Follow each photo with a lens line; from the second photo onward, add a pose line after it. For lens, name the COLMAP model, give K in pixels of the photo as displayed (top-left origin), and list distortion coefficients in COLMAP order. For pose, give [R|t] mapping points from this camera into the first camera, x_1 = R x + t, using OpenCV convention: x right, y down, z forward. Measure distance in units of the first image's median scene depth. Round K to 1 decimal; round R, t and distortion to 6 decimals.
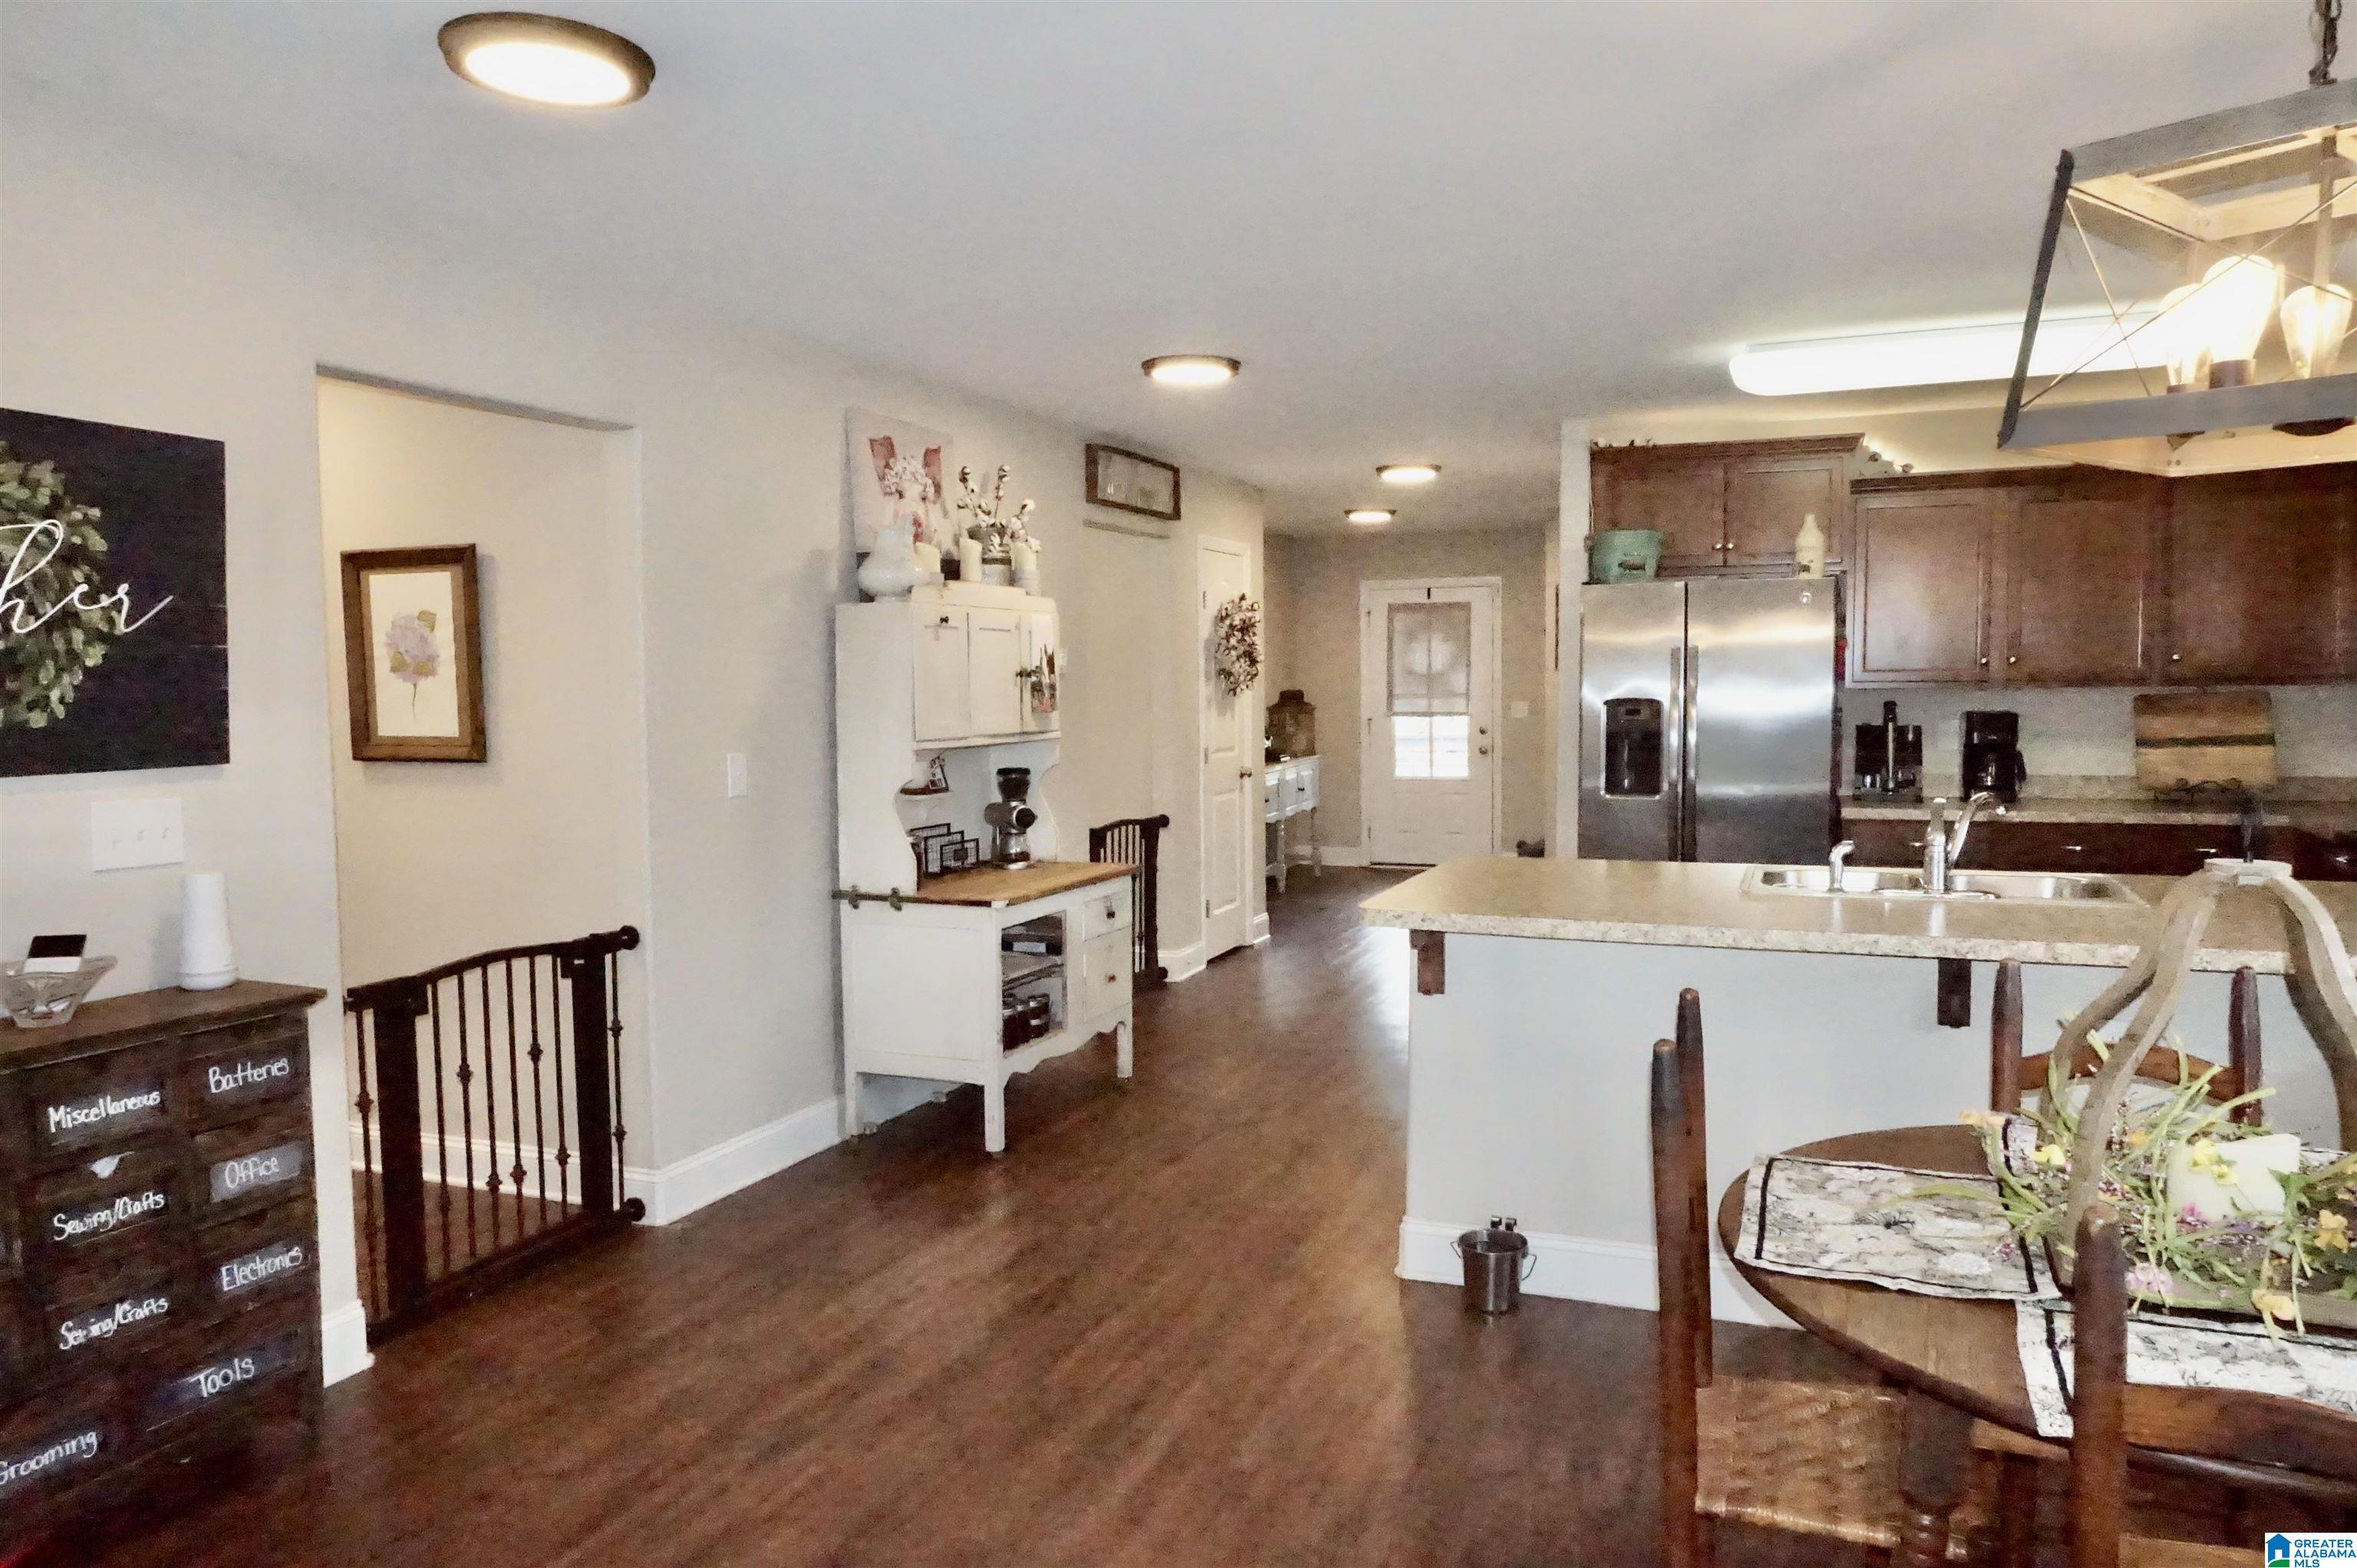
lens RADIAL K [[1592.3, 0, 1175.4], [0, 1592.3, 787.9], [0, 0, 1]] dist [-0.042193, 0.016845]
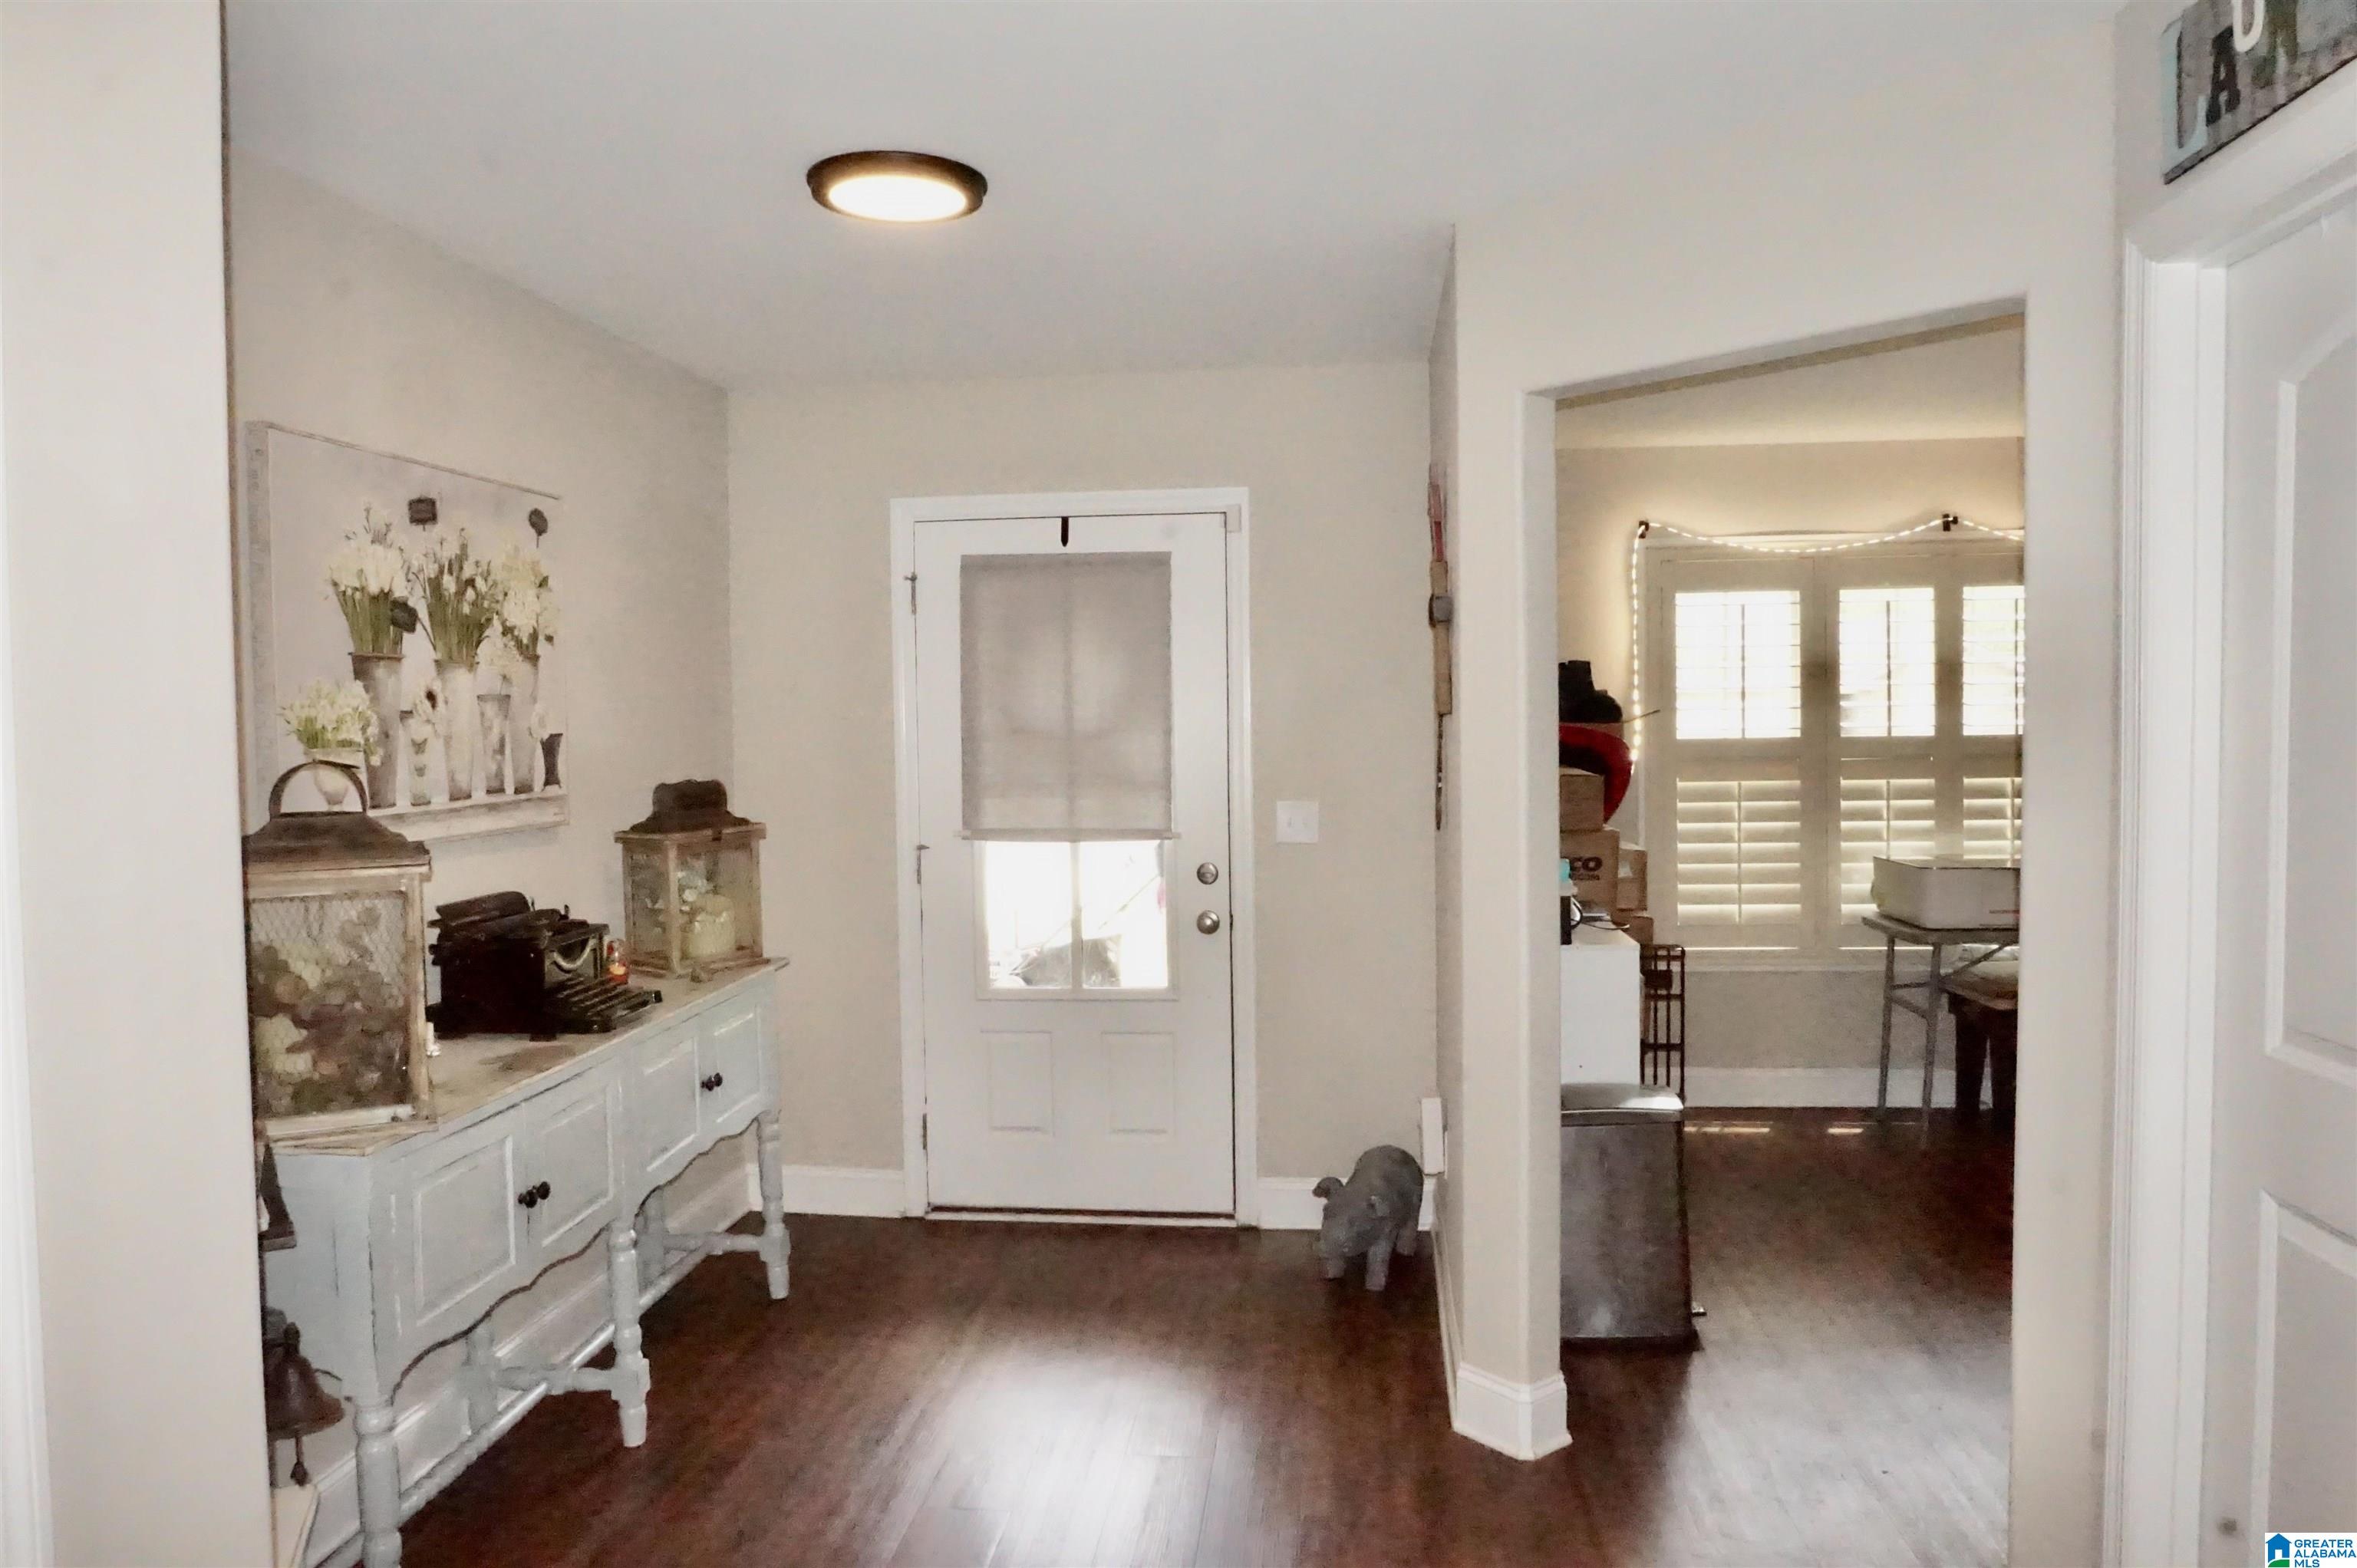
lens RADIAL K [[1592.3, 0, 1178.2], [0, 1592.3, 781.4], [0, 0, 1]] dist [-0.042193, 0.016845]
pose [[0.964485, -0.009625, 0.263963, 0.170608], [0.018816, 0.999301, -0.032313, -0.097249], [-0.263467, 0.036132, 0.963991, 1.286543]]
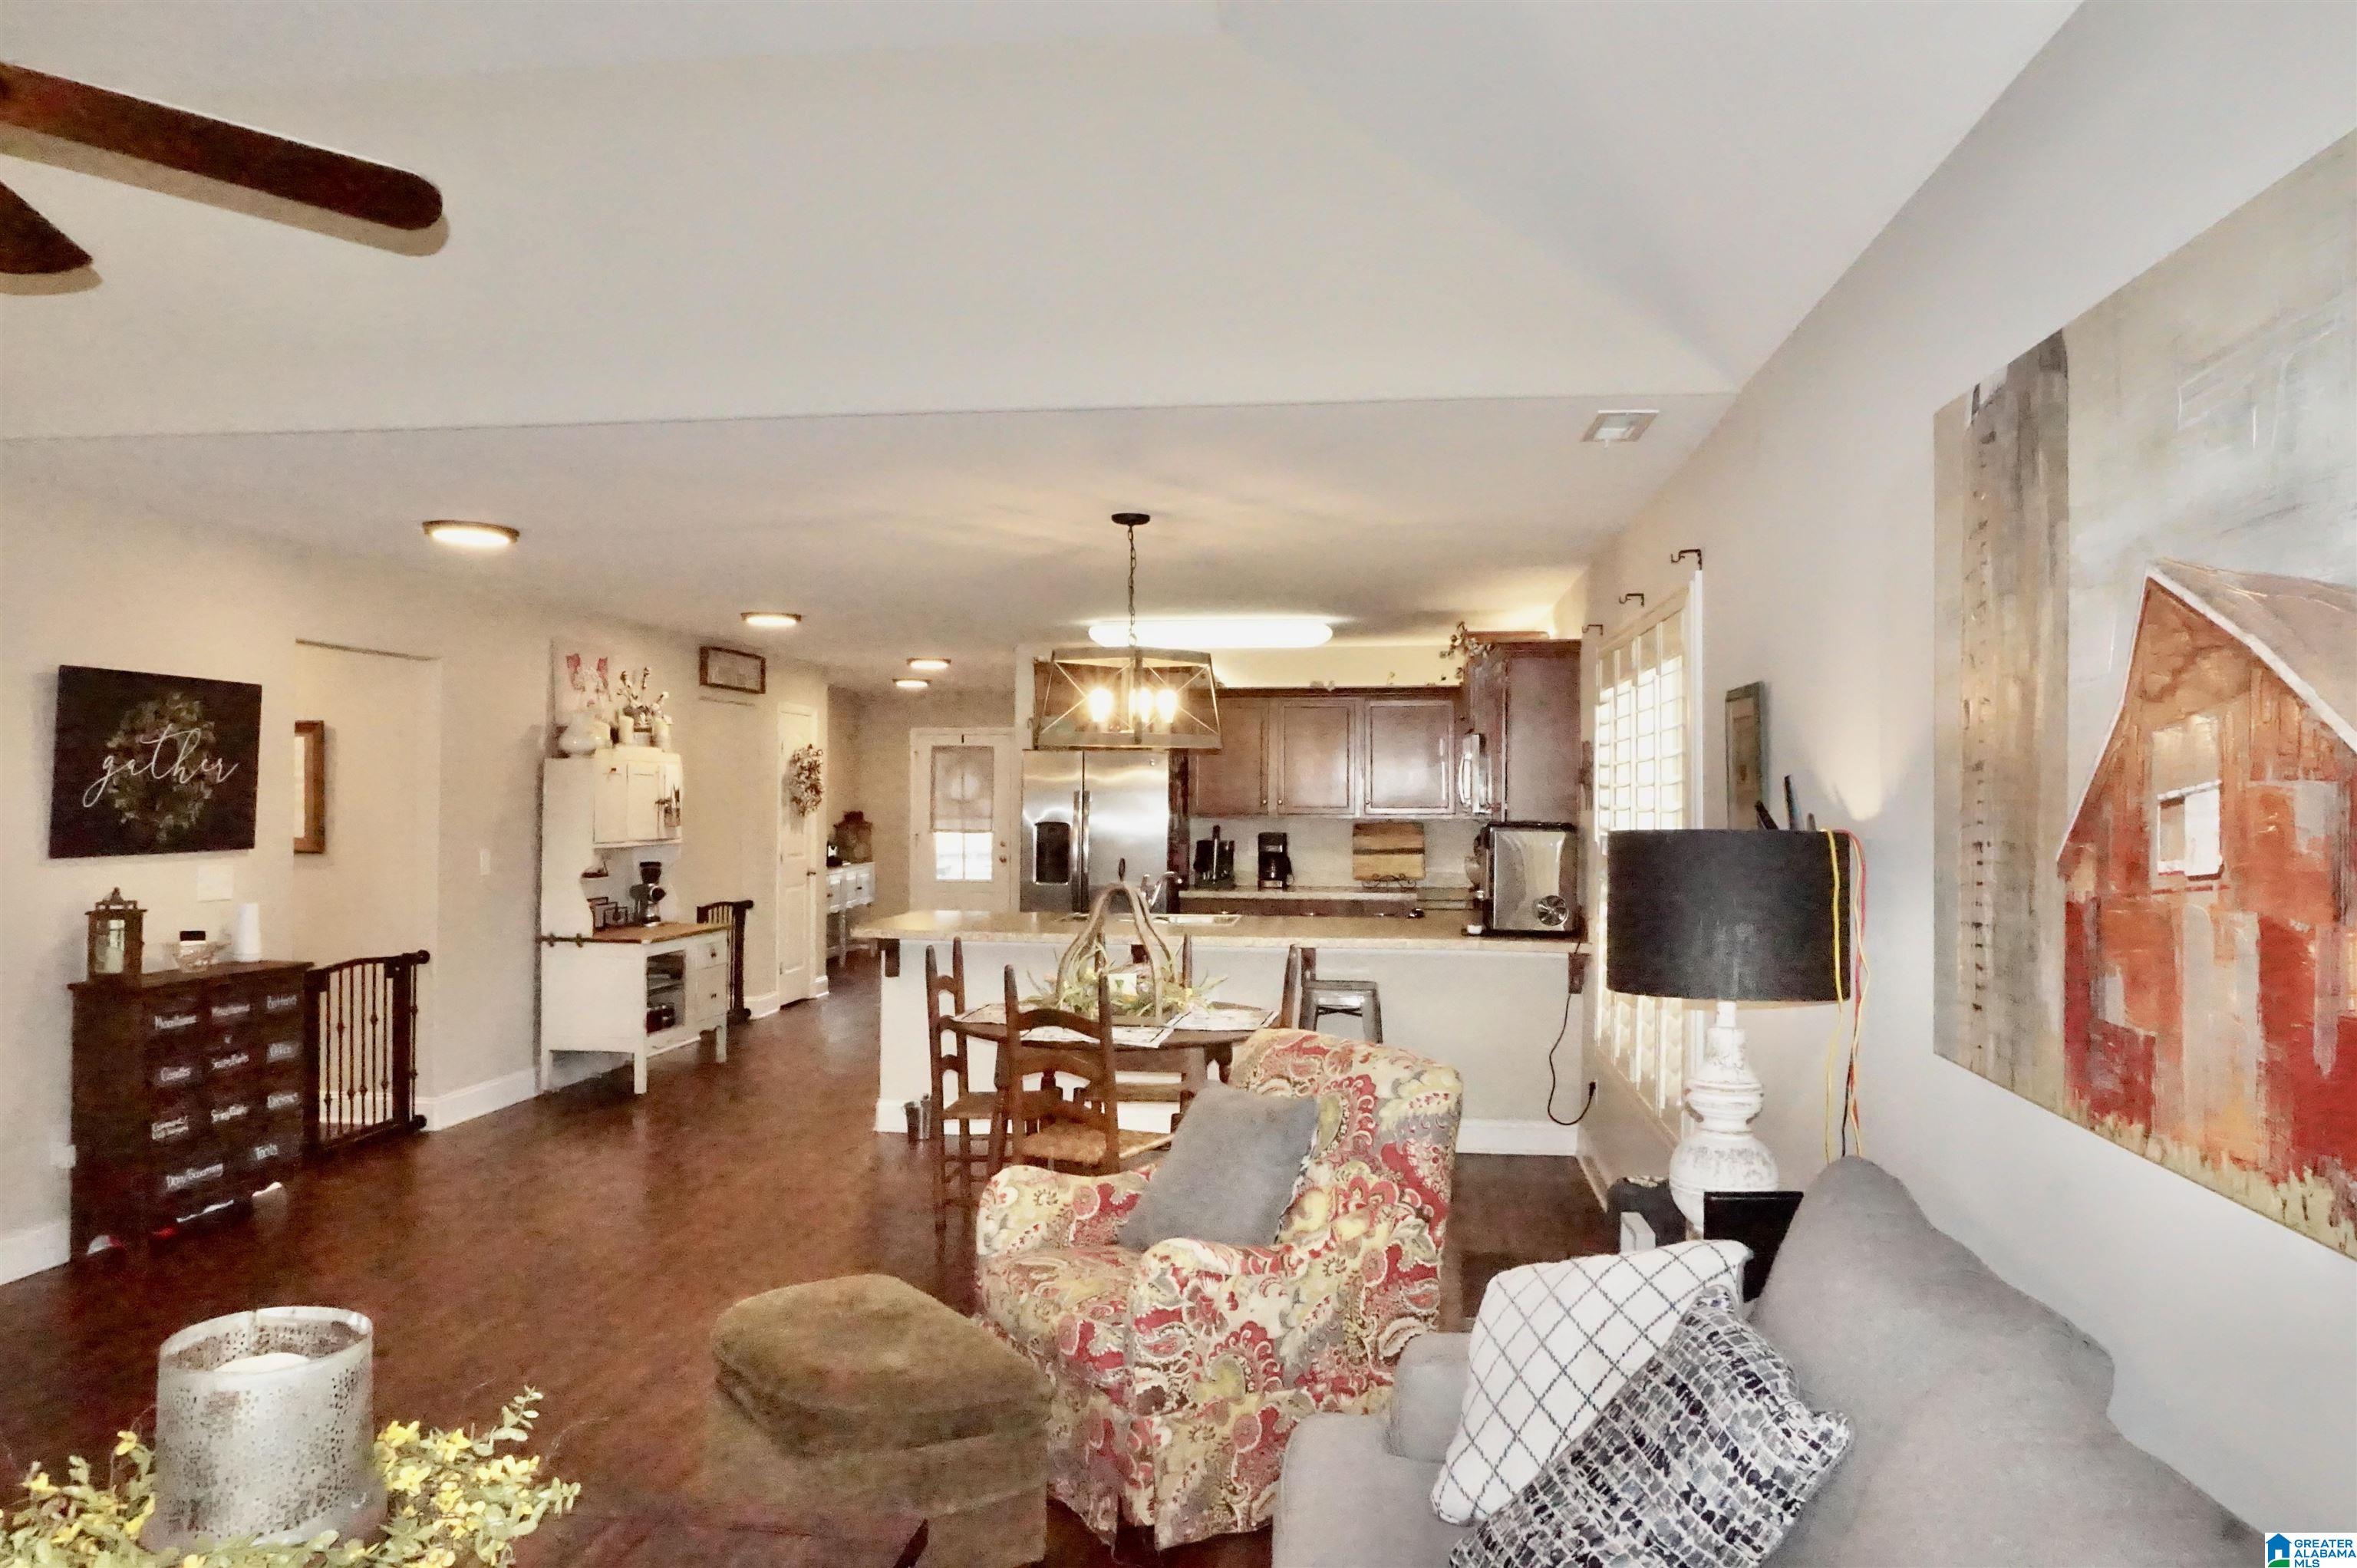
lens RADIAL K [[1592.3, 0, 1173.0], [0, 1592.3, 790.6], [0, 0, 1]] dist [-0.042193, 0.016845]
pose [[0.968507, 0.016918, 0.248412, 0.006643], [0.000834, 0.997463, -0.071183, 0.028450], [-0.248986, 0.069149, 0.966035, -0.634822]]
